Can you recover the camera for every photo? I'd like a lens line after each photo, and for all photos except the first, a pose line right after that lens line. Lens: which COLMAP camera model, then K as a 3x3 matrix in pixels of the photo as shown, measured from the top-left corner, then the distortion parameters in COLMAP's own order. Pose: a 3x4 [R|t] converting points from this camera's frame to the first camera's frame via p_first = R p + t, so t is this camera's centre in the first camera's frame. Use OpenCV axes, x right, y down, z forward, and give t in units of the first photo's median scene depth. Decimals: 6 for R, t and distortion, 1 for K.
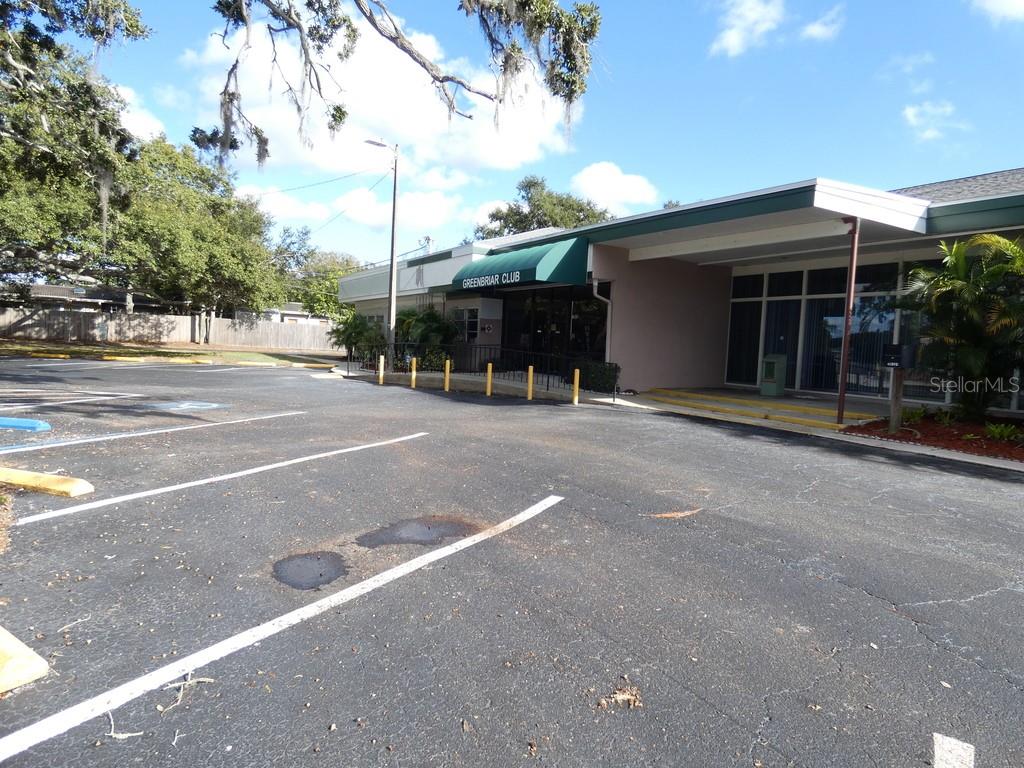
lens RADIAL K [[617.9, 0, 512.9], [0, 617.9, 379.1], [0, 0, 1]] dist [0.002246, 0.003262]
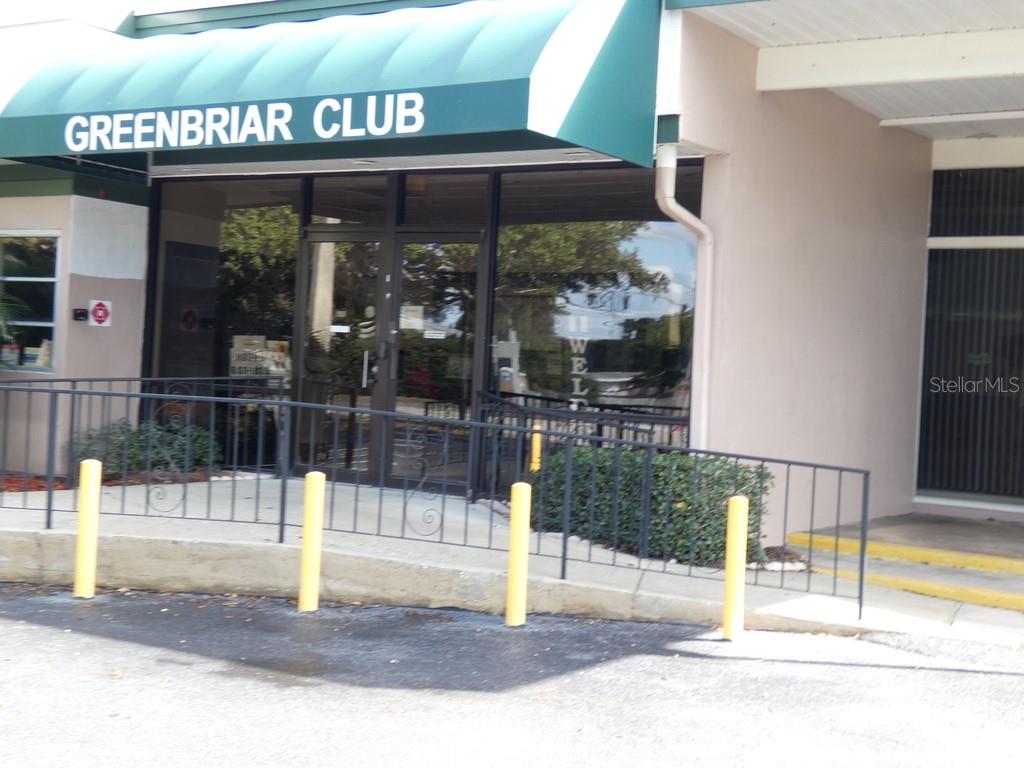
lens RADIAL K [[1556.1, 0, 512.0], [0, 1556.1, 384.0], [0, 0, 1]] dist [0.008027, -0.004512]
pose [[0.891904, -0.005300, 0.452194, -0.196029], [0.020105, 0.999407, -0.027942, -0.034121], [-0.451778, 0.034013, 0.891482, 0.364412]]
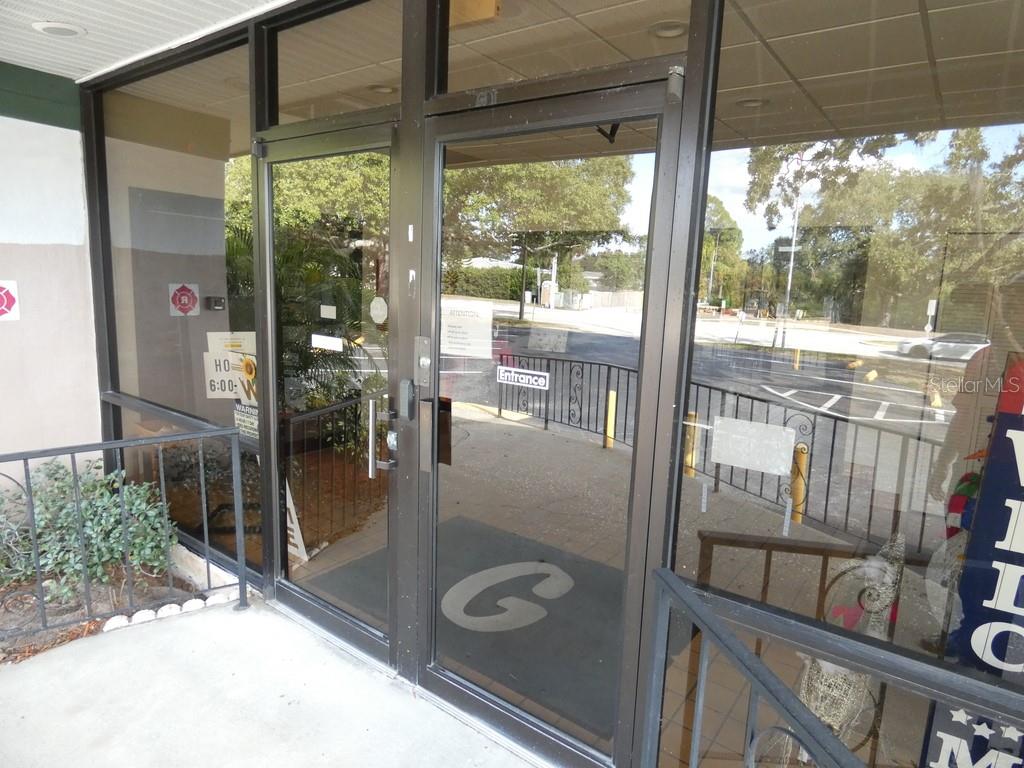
lens RADIAL K [[617.9, 0, 512.9], [0, 617.9, 379.1], [0, 0, 1]] dist [0.002246, 0.003262]
pose [[0.915852, -0.077773, 0.393912, 0.018083], [0.030639, 0.991738, 0.124569, -0.083668], [-0.400346, -0.102018, 0.910668, 0.844612]]
